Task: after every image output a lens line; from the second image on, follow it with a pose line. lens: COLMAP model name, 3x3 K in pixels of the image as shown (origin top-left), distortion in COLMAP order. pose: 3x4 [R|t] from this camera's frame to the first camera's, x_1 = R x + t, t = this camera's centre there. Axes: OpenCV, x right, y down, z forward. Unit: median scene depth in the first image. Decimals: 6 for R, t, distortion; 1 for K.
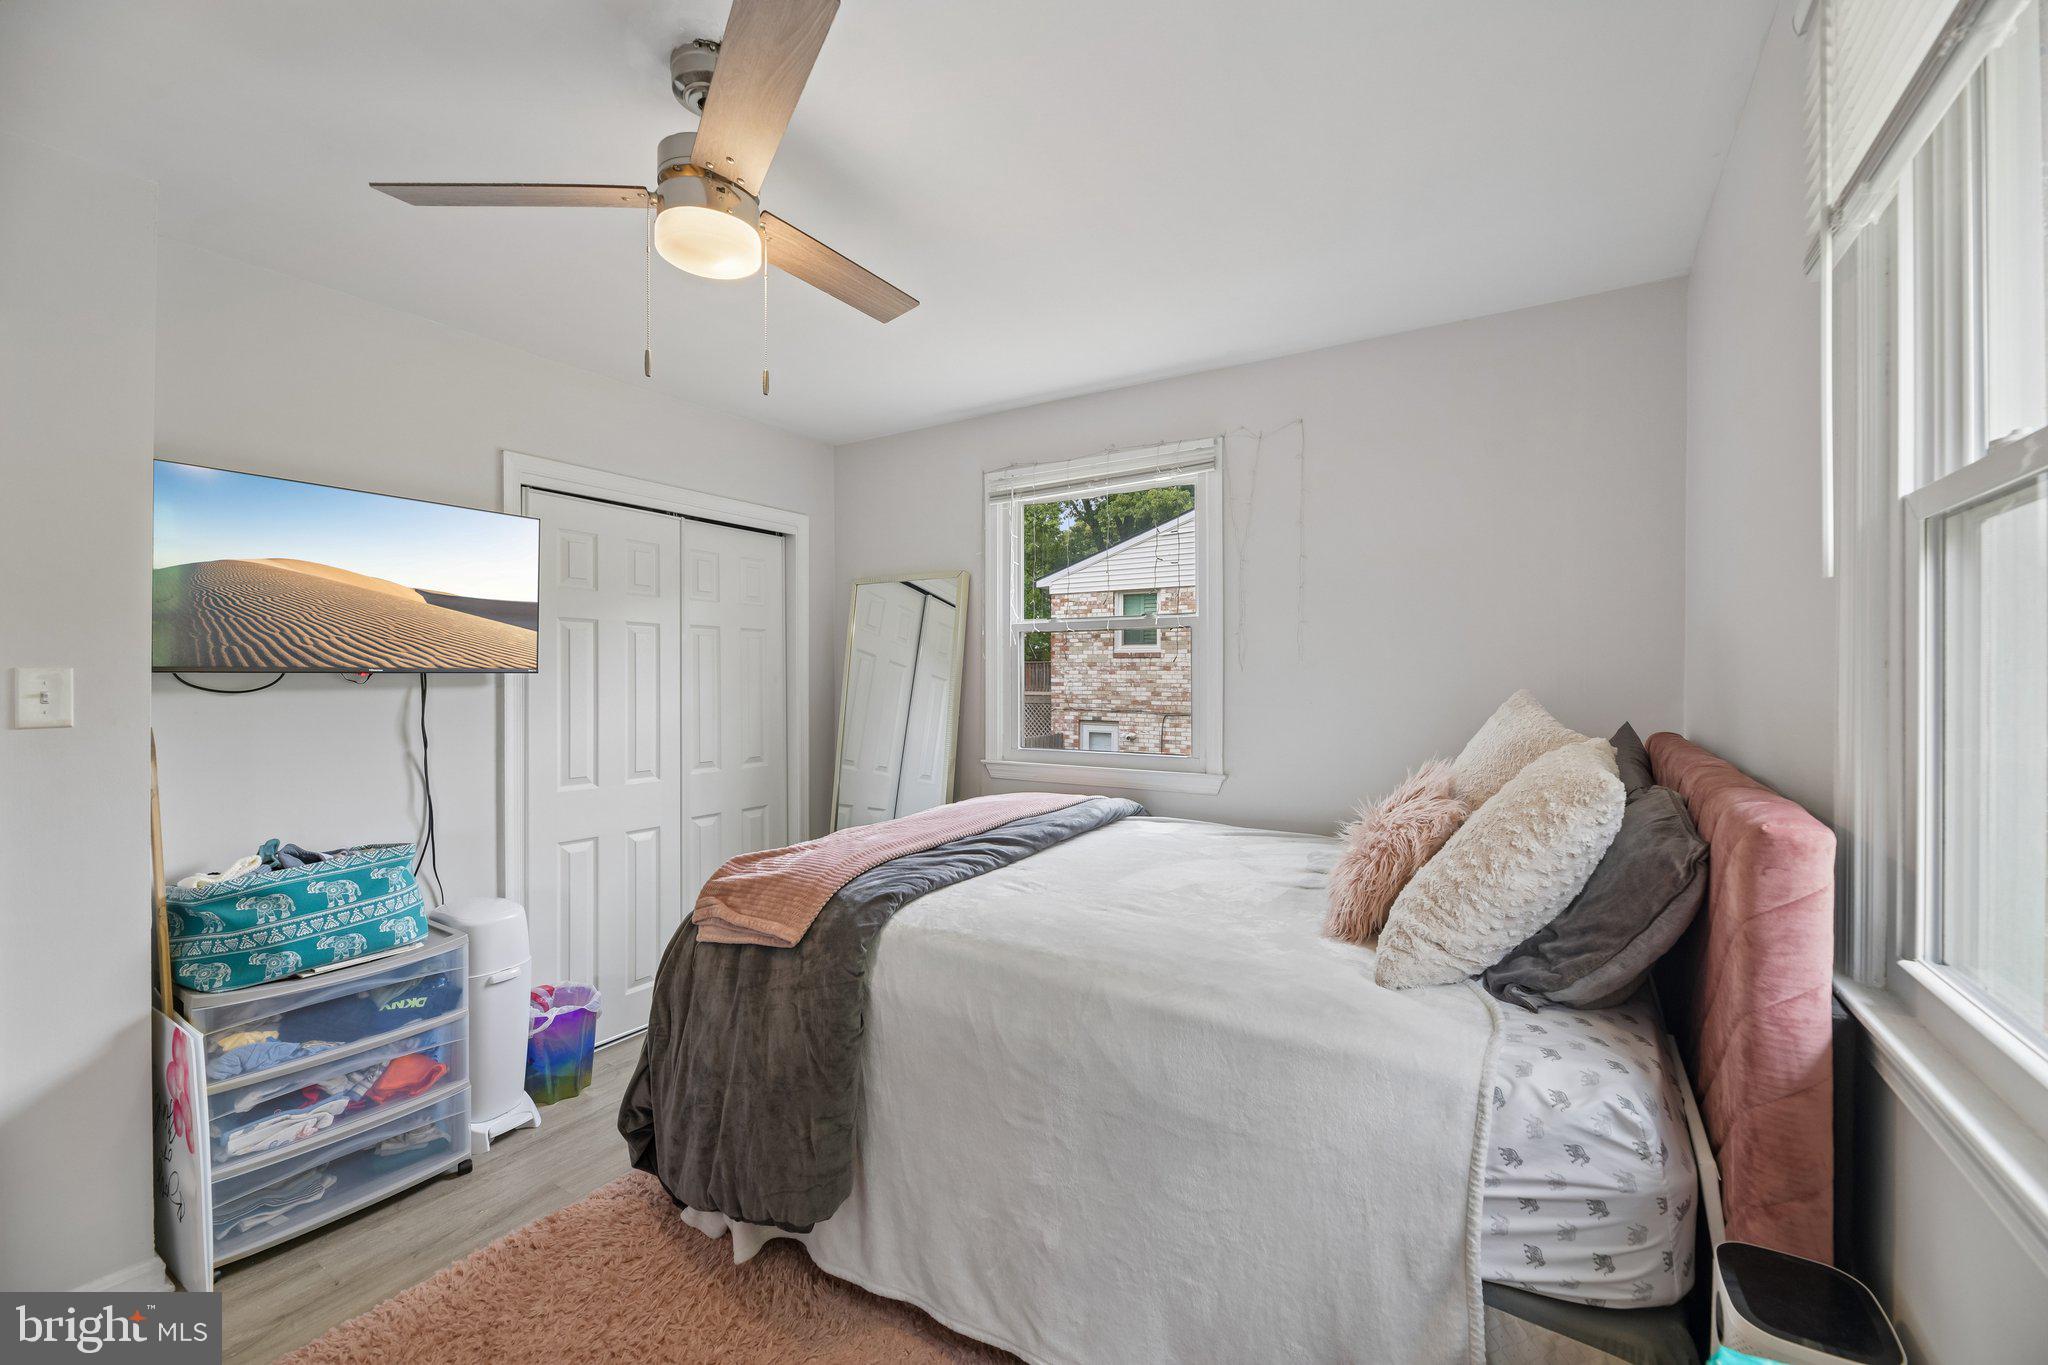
lens RADIAL K [[830.8, 0, 1023.0], [0, 830.8, 676.5], [0, 0, 1]] dist [-0.002663, -0.001579]
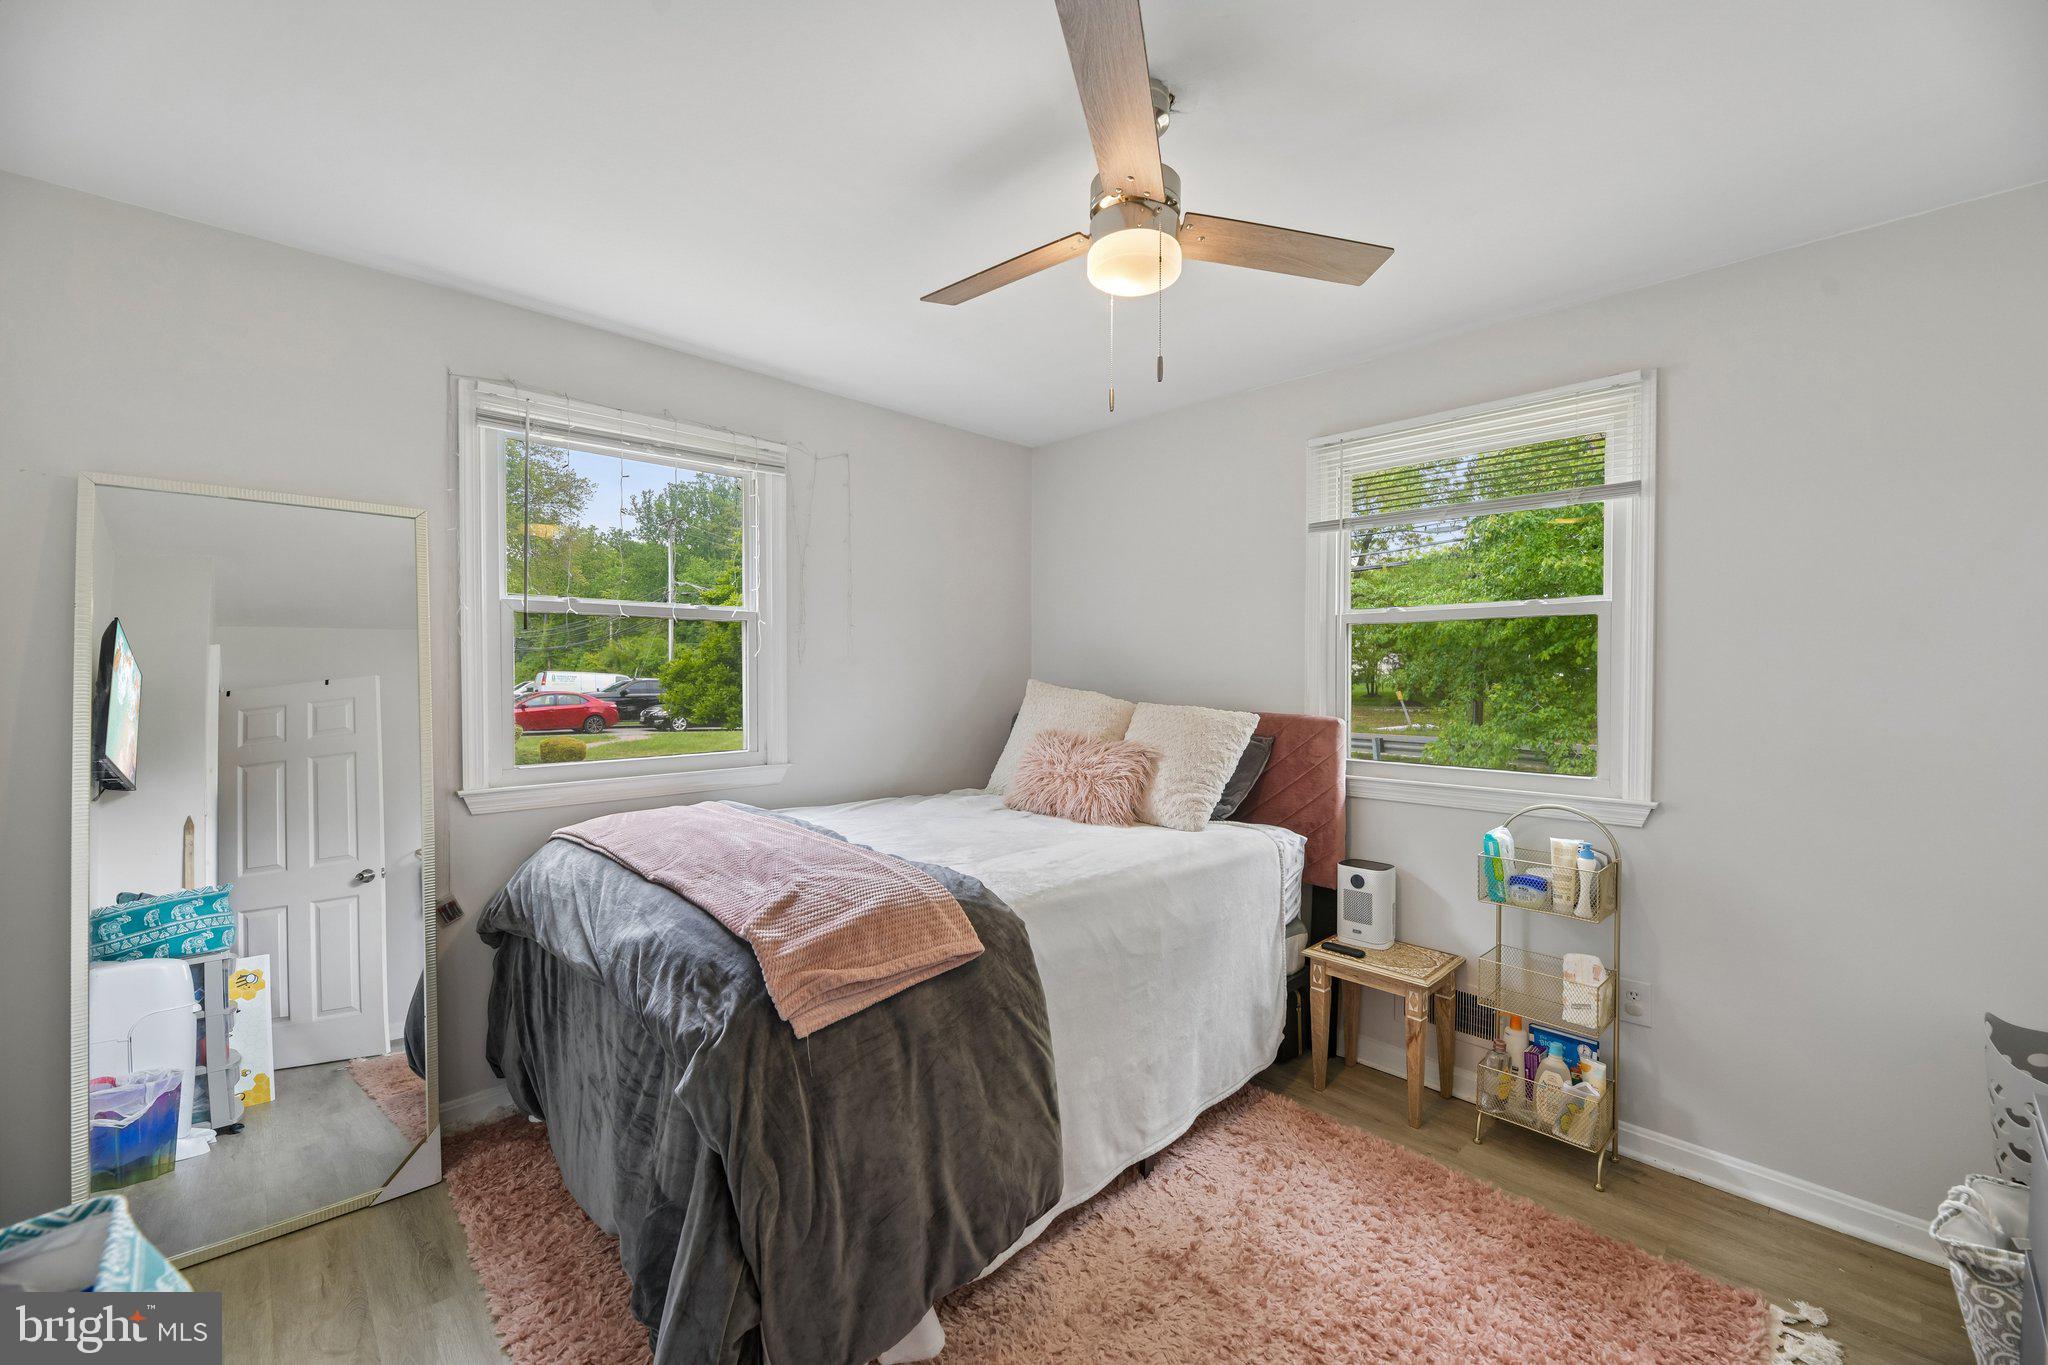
lens RADIAL K [[830.8, 0, 1025.3], [0, 830.8, 682.7], [0, 0, 1]] dist [-0.002663, -0.001579]
pose [[0.224580, -0.011853, 0.974384, -0.720906], [0.002210, 0.999930, 0.011654, 0.003857], [-0.974453, -0.000464, 0.224590, 0.452694]]
